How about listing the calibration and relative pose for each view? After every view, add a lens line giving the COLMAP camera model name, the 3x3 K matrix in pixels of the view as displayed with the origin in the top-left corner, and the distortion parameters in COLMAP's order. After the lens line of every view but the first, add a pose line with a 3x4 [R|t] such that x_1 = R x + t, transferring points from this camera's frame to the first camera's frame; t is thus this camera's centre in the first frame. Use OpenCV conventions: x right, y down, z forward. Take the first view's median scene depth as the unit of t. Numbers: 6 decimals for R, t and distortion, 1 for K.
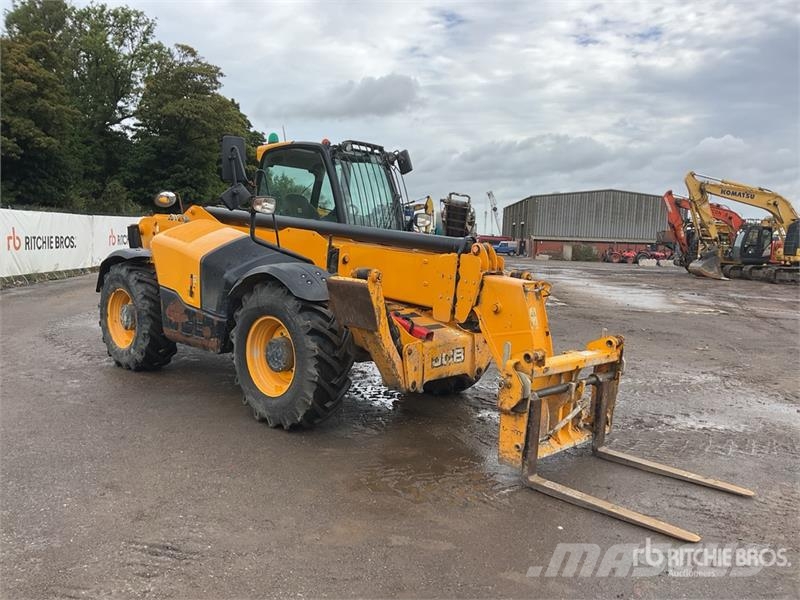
lens RADIAL K [[653.2, 0, 395.2], [0, 653.2, 295.9], [0, 0, 1]] dist [0.090130, -0.168908]
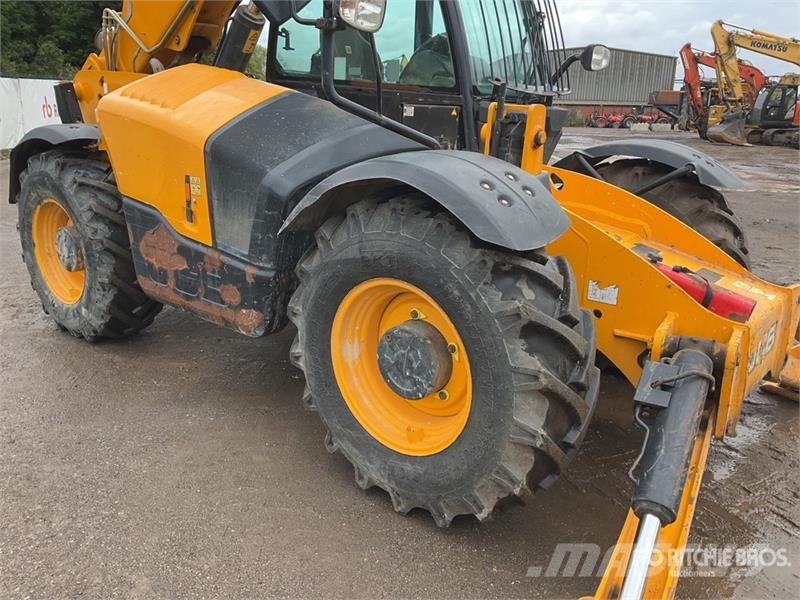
lens RADIAL K [[661.6, 0, 397.0], [0, 661.6, 298.4], [0, 0, 1]] dist [0.006327, -0.043050]
pose [[0.998156, -0.032137, 0.051487, -0.164490], [0.021421, 0.980256, 0.196571, -0.032497], [-0.056788, -0.195106, 0.979137, 0.444434]]
